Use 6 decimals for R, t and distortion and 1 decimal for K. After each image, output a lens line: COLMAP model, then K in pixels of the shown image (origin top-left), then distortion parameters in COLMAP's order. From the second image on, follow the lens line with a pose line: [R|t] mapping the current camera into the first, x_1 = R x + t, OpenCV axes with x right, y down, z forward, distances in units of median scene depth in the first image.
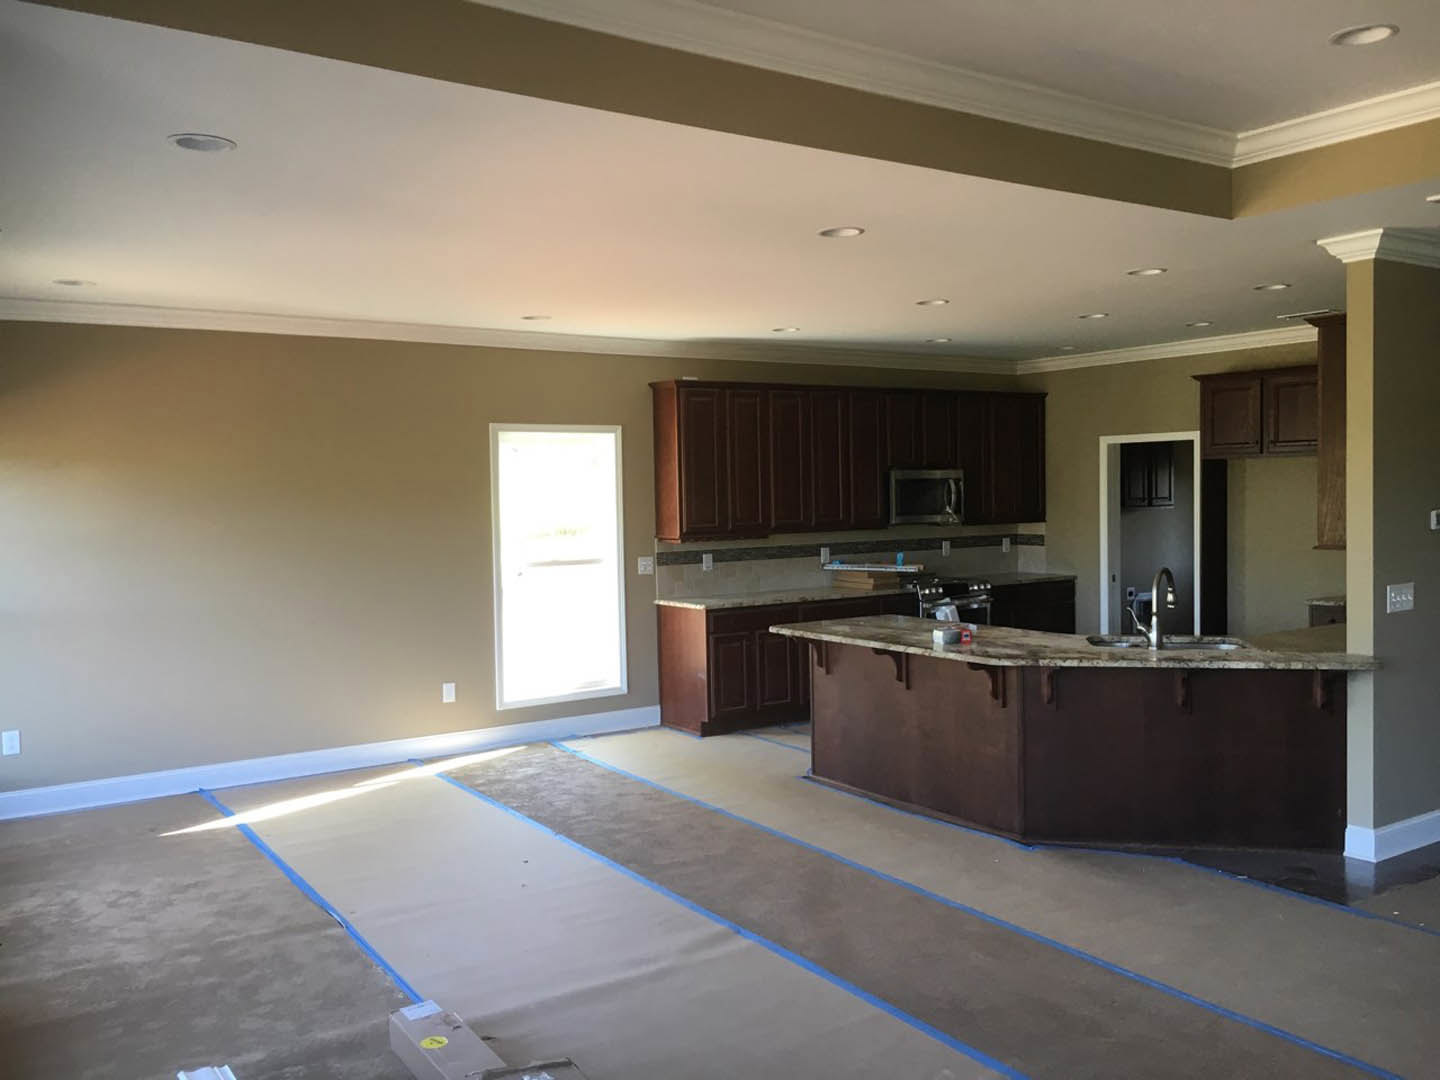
lens RADIAL K [[1241.4, 0, 719.0], [0, 1241.4, 548.2], [0, 0, 1]] dist [0.052388, -0.042968]
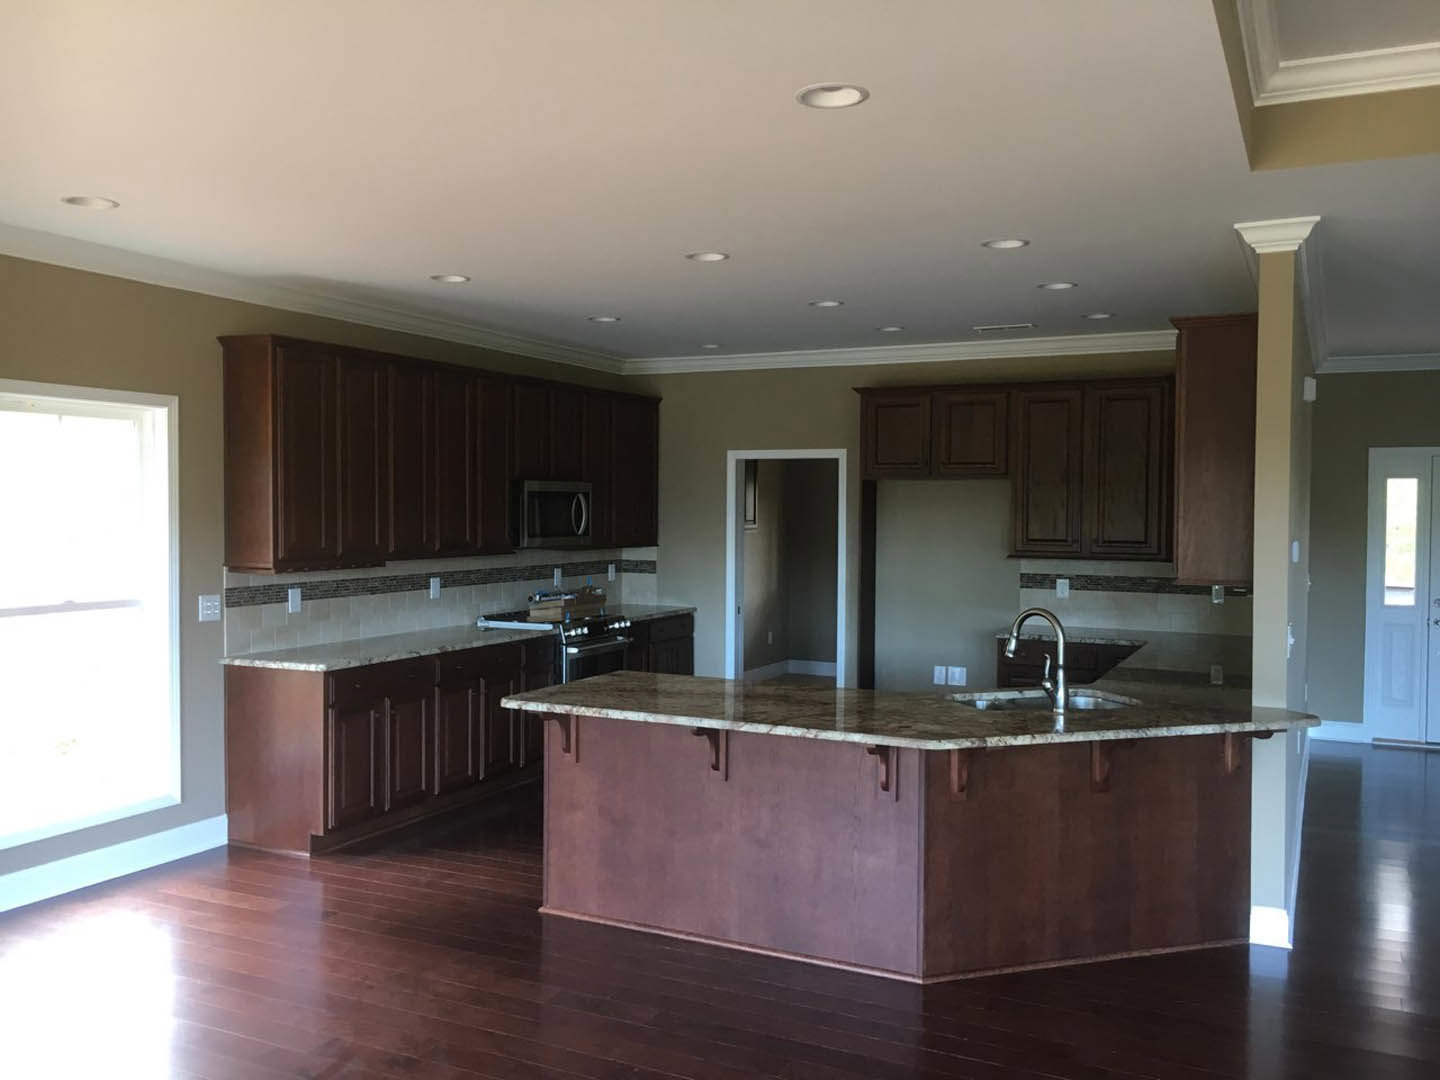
lens RADIAL K [[1241.4, 0, 732.0], [0, 1241.4, 542.9], [0, 0, 1]] dist [0.052388, -0.042968]
pose [[0.867199, 0.009326, 0.497874, -0.148319], [0.000911, 0.999793, -0.020315, -0.006863], [-0.497960, 0.018071, 0.867012, 0.268059]]
